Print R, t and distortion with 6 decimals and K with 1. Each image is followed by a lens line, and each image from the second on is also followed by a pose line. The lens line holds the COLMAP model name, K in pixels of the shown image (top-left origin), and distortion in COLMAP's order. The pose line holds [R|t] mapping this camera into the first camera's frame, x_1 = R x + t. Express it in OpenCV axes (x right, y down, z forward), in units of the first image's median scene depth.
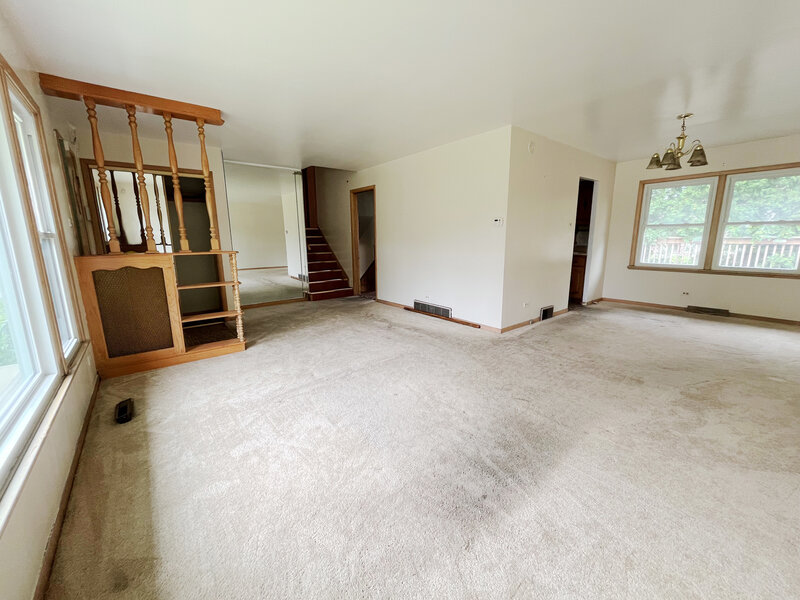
lens RADIAL K [[323.9, 0, 400.0], [0, 323.9, 300.0], [0, 0, 1]] dist [0.000350, 0.000045]
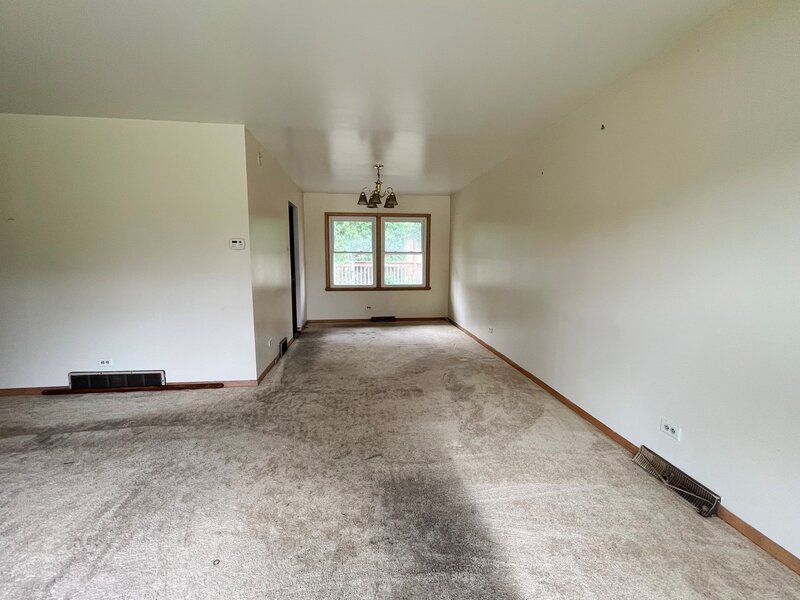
lens RADIAL K [[341.0, 0, 401.0], [0, 341.0, 295.6], [0, 0, 1]] dist [-0.001350, 0.000130]
pose [[0.529588, -0.081020, 0.844377, -0.198277], [0.154192, 0.988039, -0.001903, -0.061136], [-0.834123, 0.131204, 0.535746, 0.277093]]
